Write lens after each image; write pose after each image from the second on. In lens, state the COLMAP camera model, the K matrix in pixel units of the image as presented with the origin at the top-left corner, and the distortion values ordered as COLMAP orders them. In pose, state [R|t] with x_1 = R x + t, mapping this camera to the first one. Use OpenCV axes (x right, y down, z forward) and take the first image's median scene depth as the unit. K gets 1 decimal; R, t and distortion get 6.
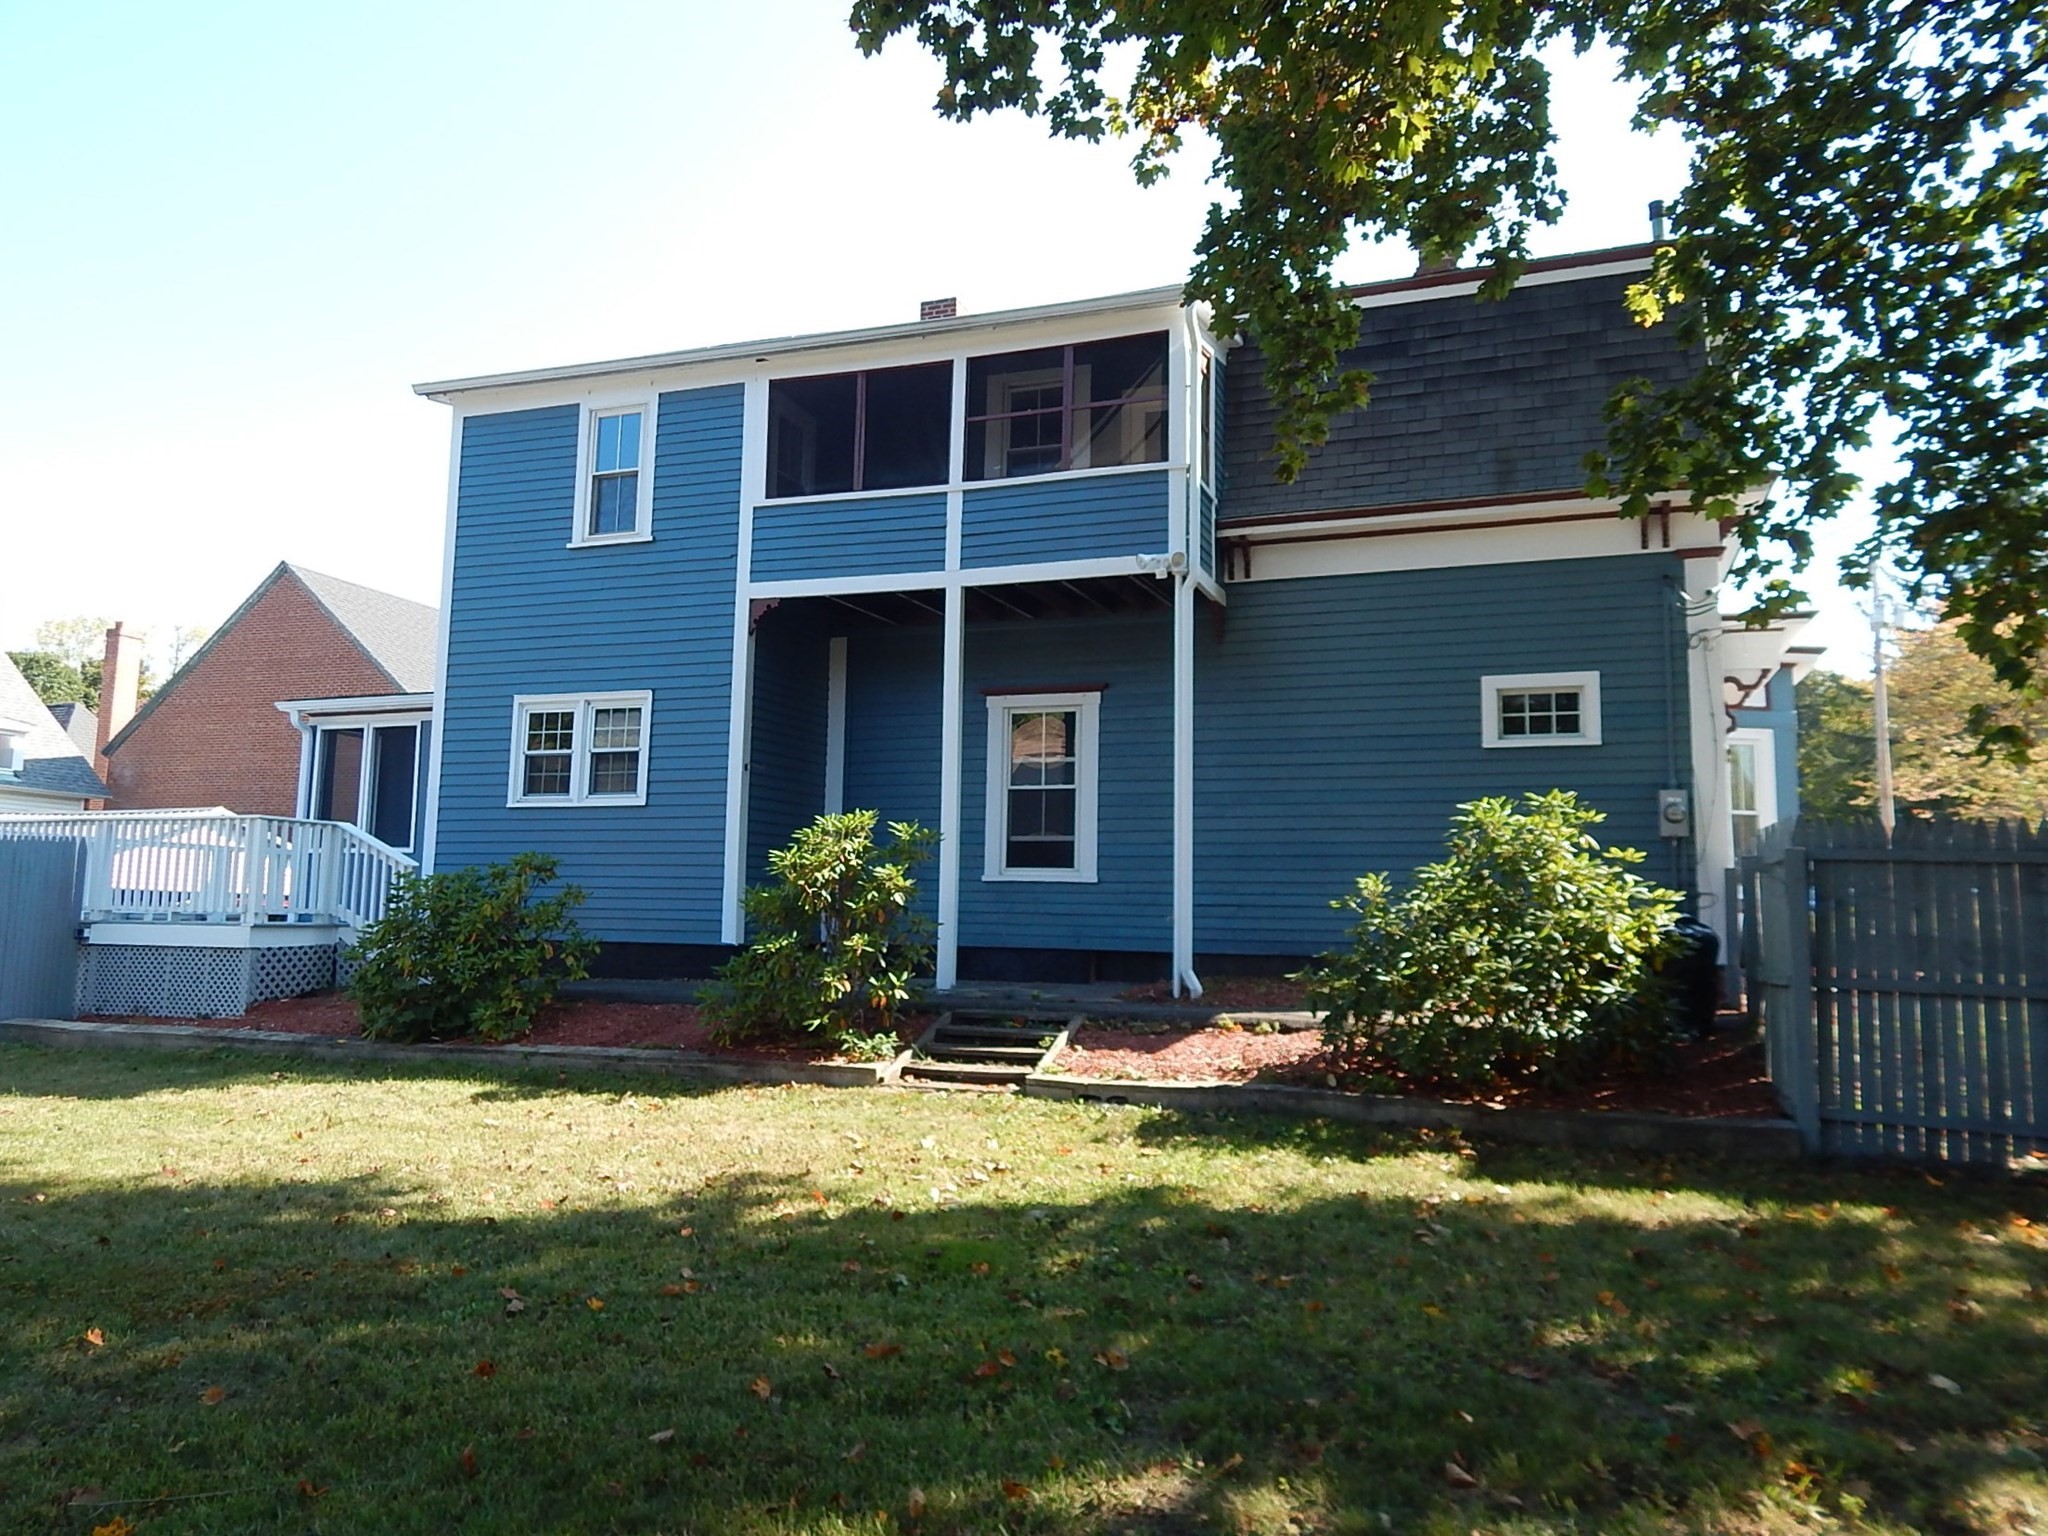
lens RADIAL K [[1328.5, 0, 1024.0], [0, 1328.5, 768.0], [0, 0, 1]] dist [0.010976, 0.000134]
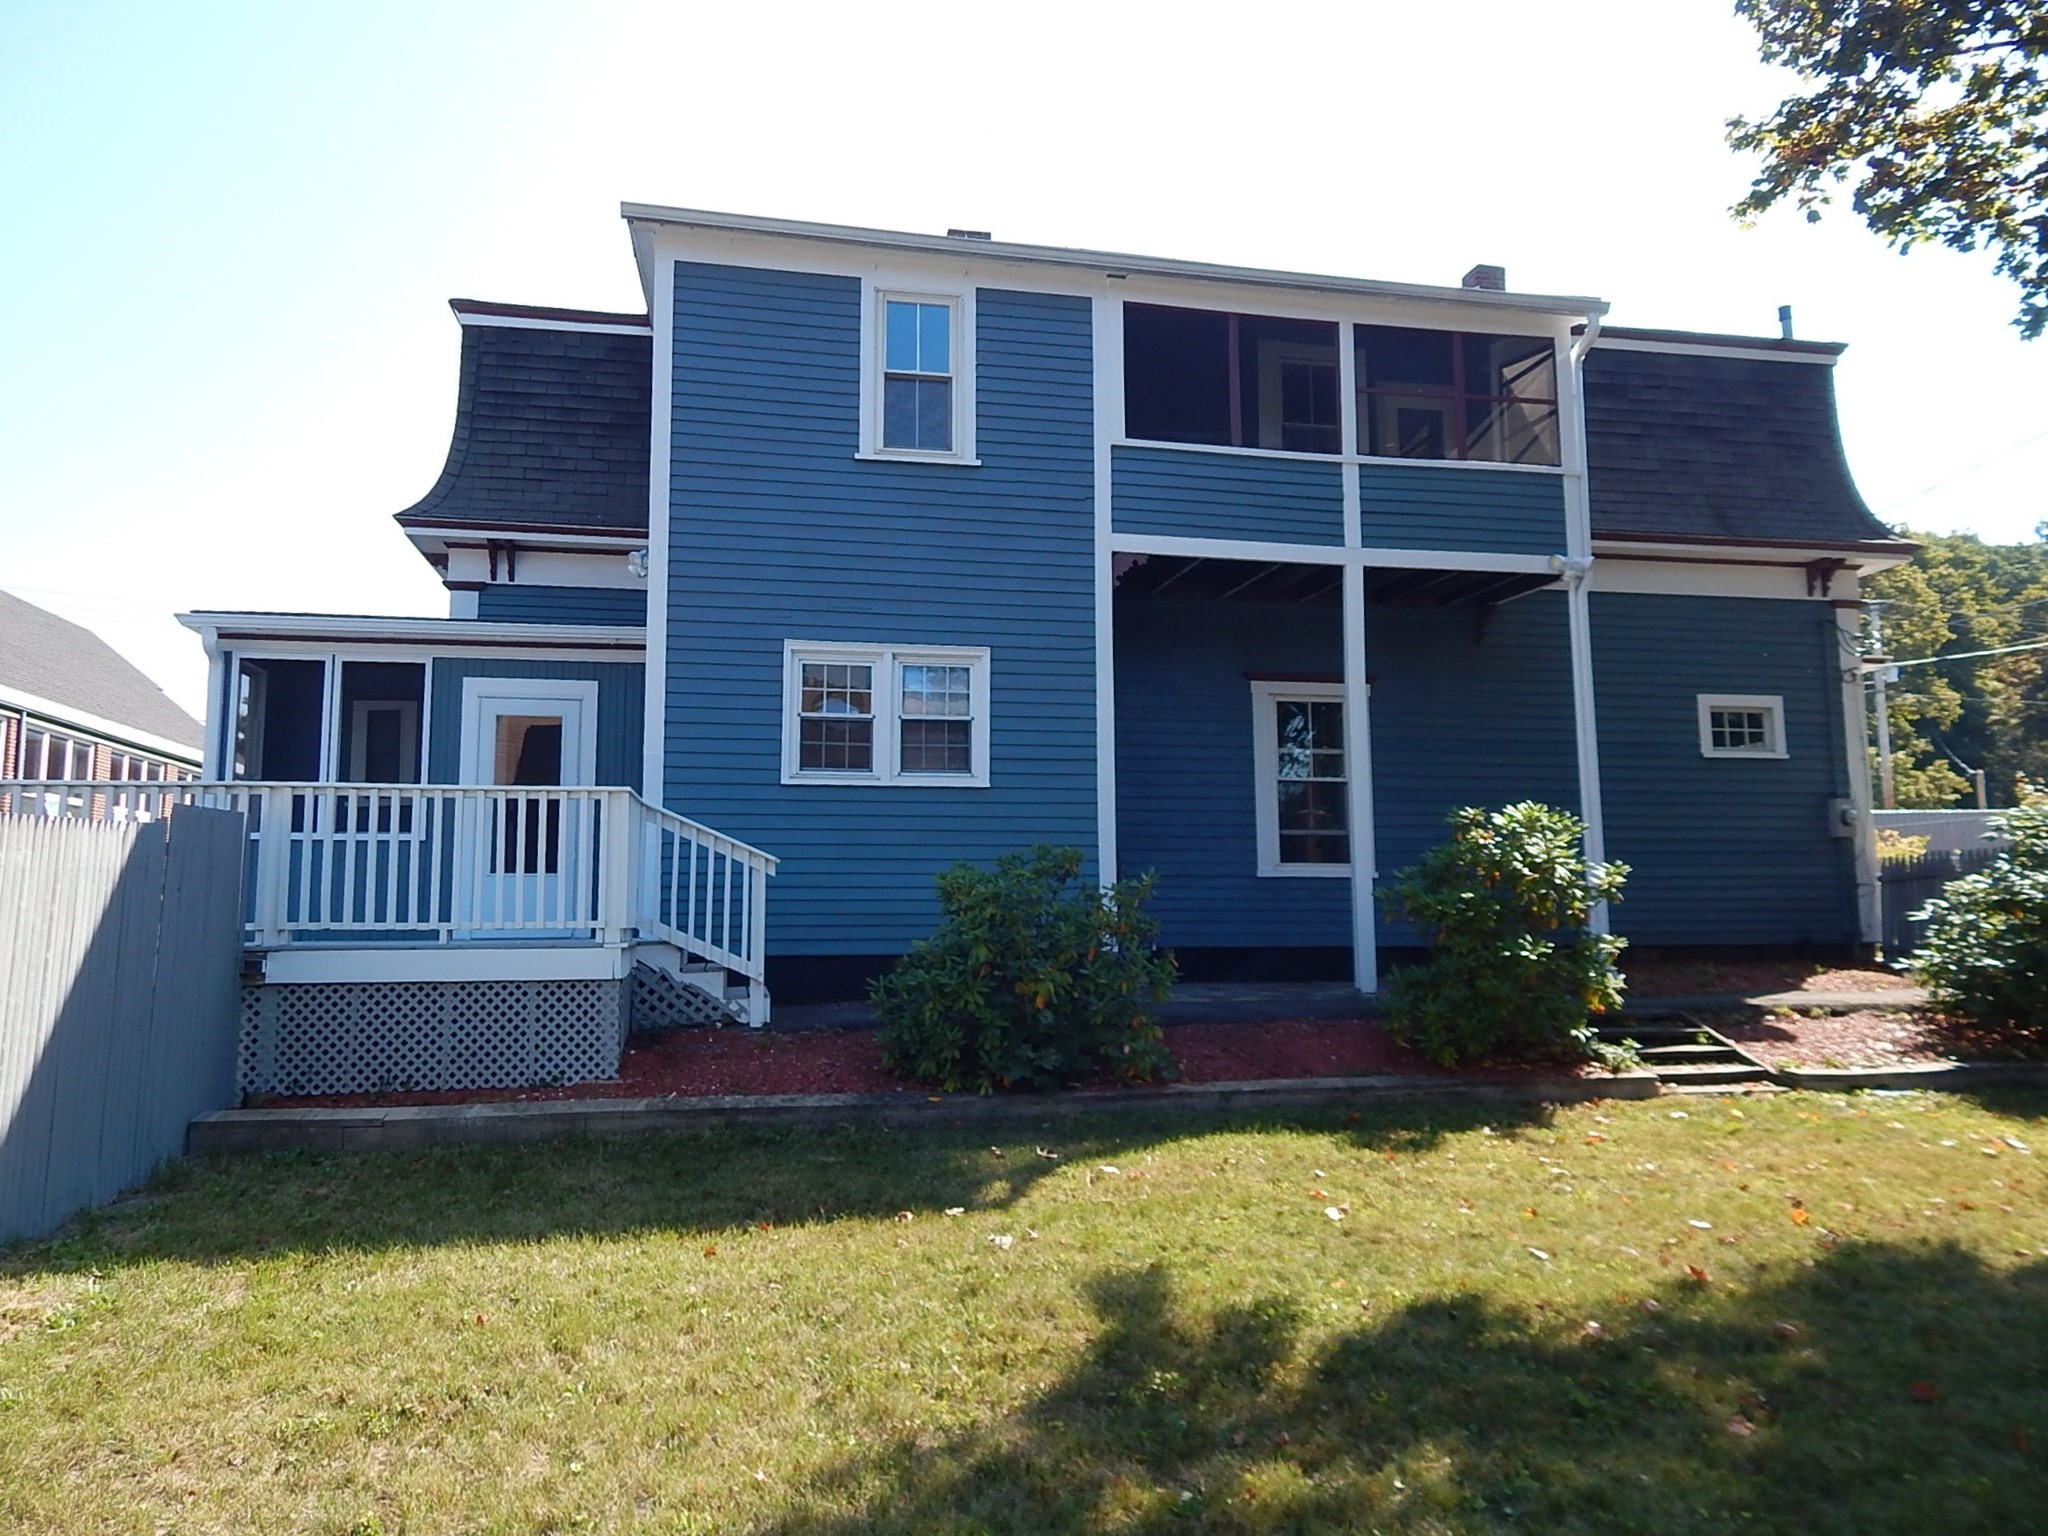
lens RADIAL K [[1353.1, 0, 1024.0], [0, 1353.1, 768.0], [0, 0, 1]] dist [0.005135, 0.000038]
pose [[0.870402, 0.033673, 0.491189, -0.679274], [-0.039222, 0.999230, 0.001001, 0.014551], [-0.490777, -0.020137, 0.871053, 0.259321]]
